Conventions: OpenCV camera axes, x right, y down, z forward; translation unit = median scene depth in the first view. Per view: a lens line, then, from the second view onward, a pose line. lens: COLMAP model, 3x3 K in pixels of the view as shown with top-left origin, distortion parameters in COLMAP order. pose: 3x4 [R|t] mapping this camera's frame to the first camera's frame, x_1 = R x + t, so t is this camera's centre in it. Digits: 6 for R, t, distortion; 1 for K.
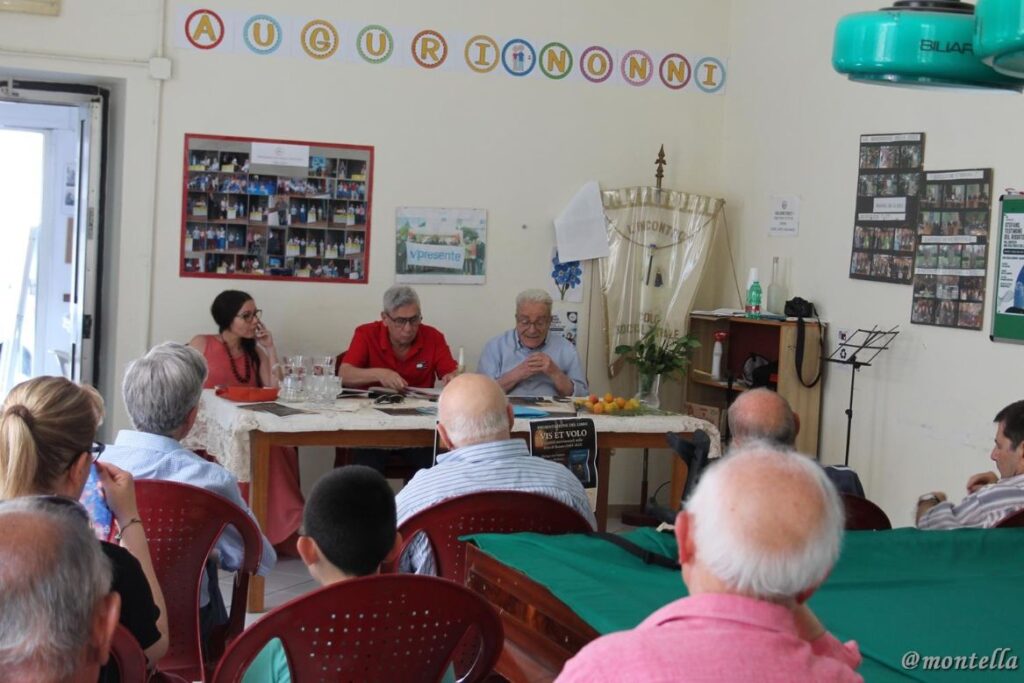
lens RADIAL K [[1606.1, 0, 503.5], [0, 1606.1, 332.8], [0, 0, 1]] dist [-0.030360, 0.000000]
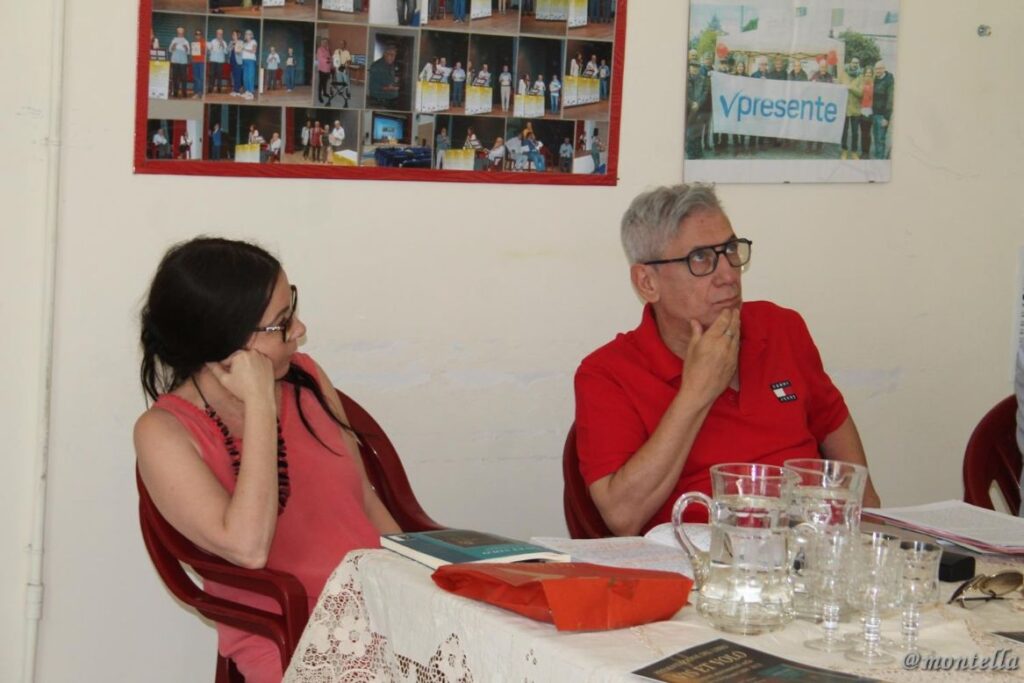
lens RADIAL K [[2484.0, 0, 486.5], [0, 2484.0, 343.6], [0, 0, 1]] dist [0.083621, 0.000000]
pose [[0.991340, -0.012236, 0.130750, -0.191614], [0.004428, 0.998198, 0.059842, -0.029181], [-0.131247, -0.058744, 0.989608, 0.444000]]
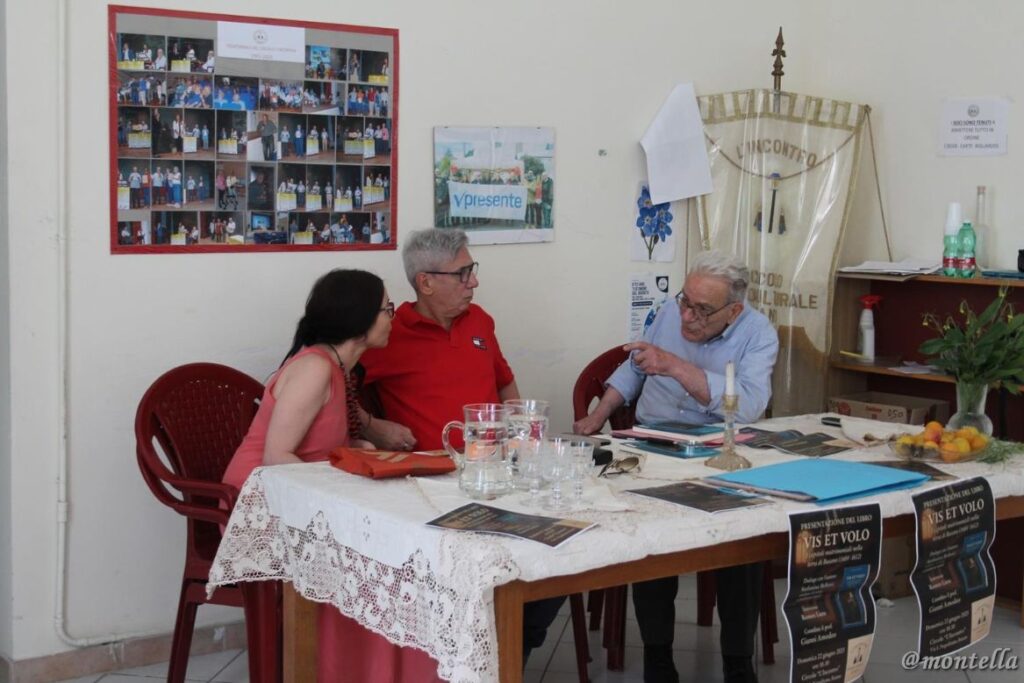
lens RADIAL K [[1529.3, 0, 503.3], [0, 1529.3, 329.9], [0, 0, 1]] dist [-0.028606, 0.000000]
pose [[0.965397, -0.057294, 0.254415, -0.201062], [0.045381, 0.997592, 0.052454, -0.029193], [-0.256807, -0.039093, 0.965672, 0.415397]]
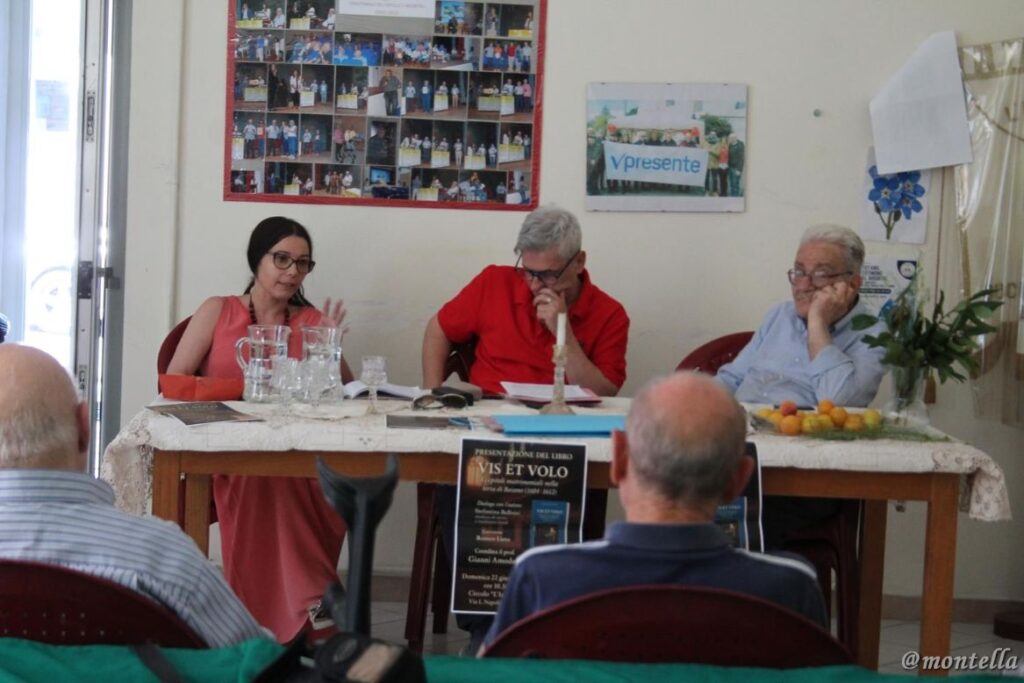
lens RADIAL K [[2484.0, 0, 495.7], [0, 2484.0, 317.4], [0, 0, 1]] dist [0.083621, 0.000000]
pose [[0.949313, 0.009301, -0.314194, 0.194969], [-0.008613, 0.999957, 0.003579, 0.005785], [0.314214, -0.000692, 0.949352, 0.116413]]
